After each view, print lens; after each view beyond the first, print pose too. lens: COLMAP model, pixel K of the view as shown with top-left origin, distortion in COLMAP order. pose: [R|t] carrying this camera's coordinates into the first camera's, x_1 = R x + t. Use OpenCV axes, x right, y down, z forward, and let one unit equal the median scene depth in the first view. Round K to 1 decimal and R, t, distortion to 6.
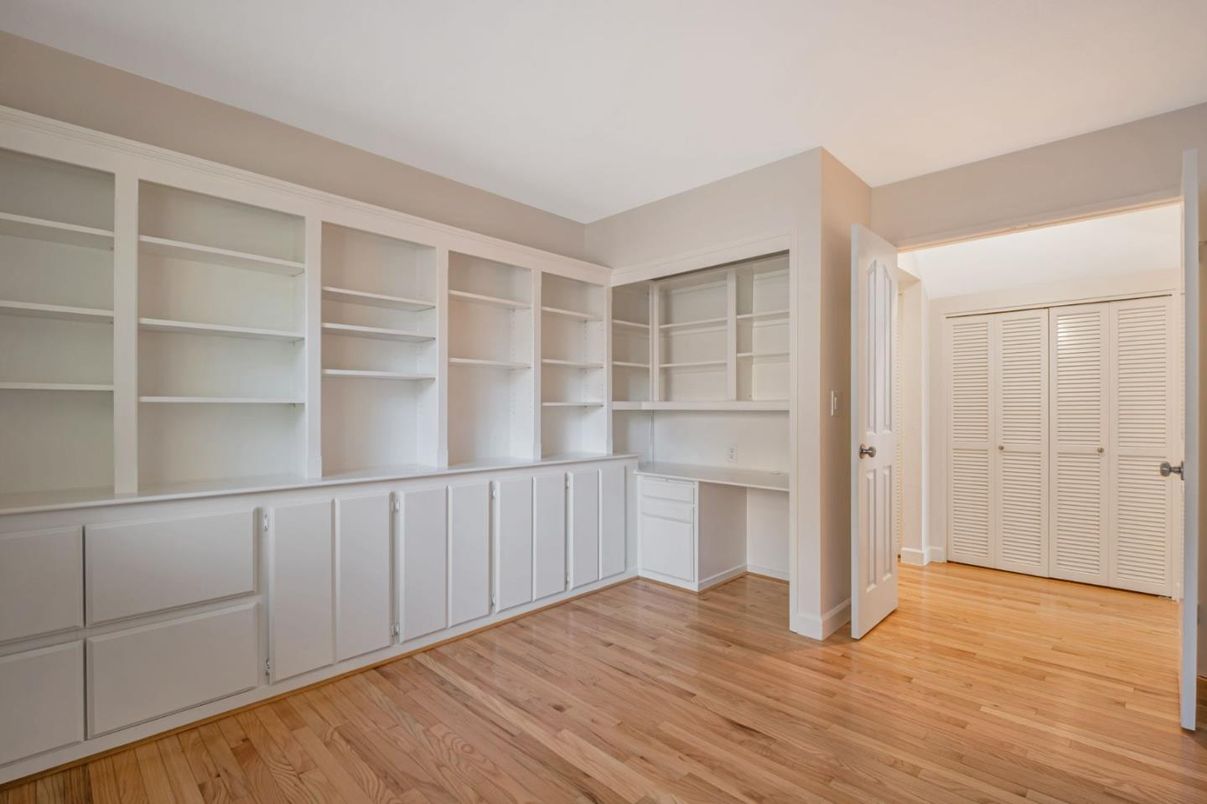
lens RADIAL K [[552.7, 0, 606.2], [0, 552.7, 407.5], [0, 0, 1]] dist [-0.004960, -0.004586]
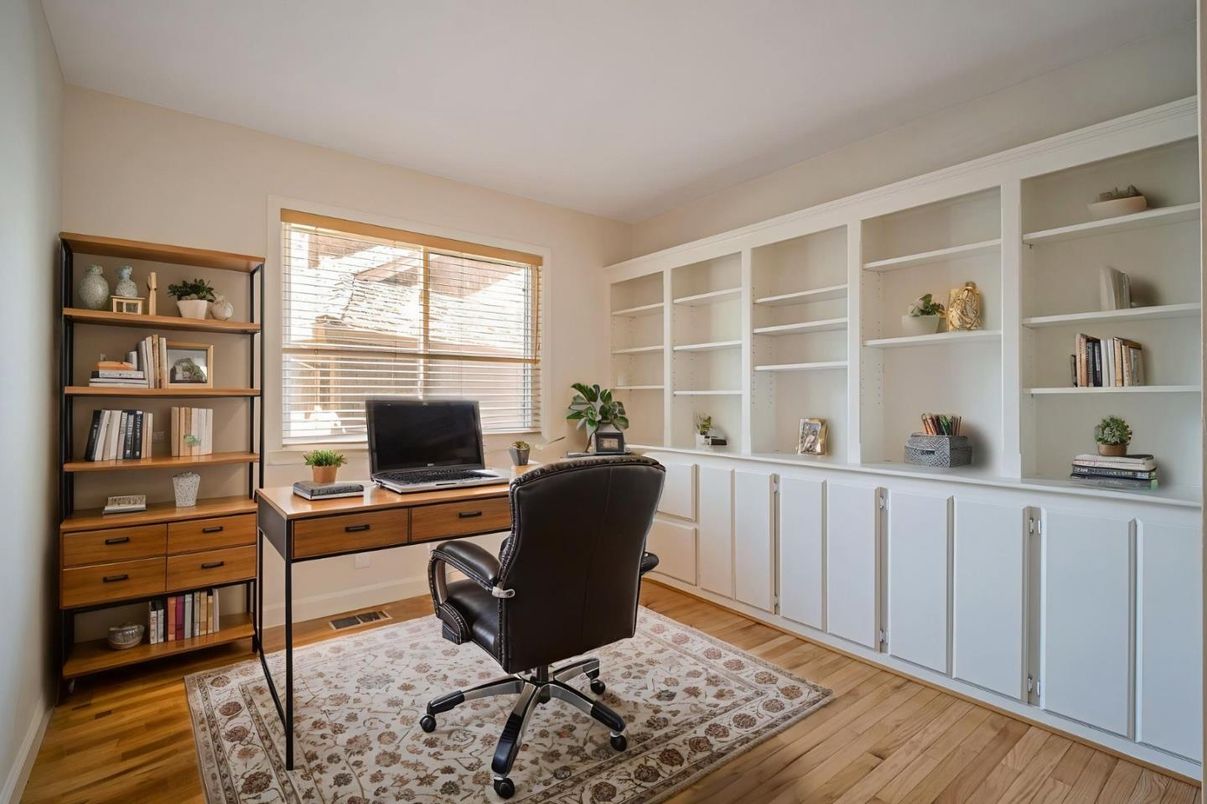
lens RADIAL K [[552.7, 0, 604.0], [0, 552.7, 398.2], [0, 0, 1]] dist [-0.004960, -0.004586]
pose [[-0.139319, -0.003361, -0.990242, 0.792628], [-0.000295, 0.999994, -0.003353, 0.005787], [0.990247, -0.000175, -0.139320, 0.865663]]
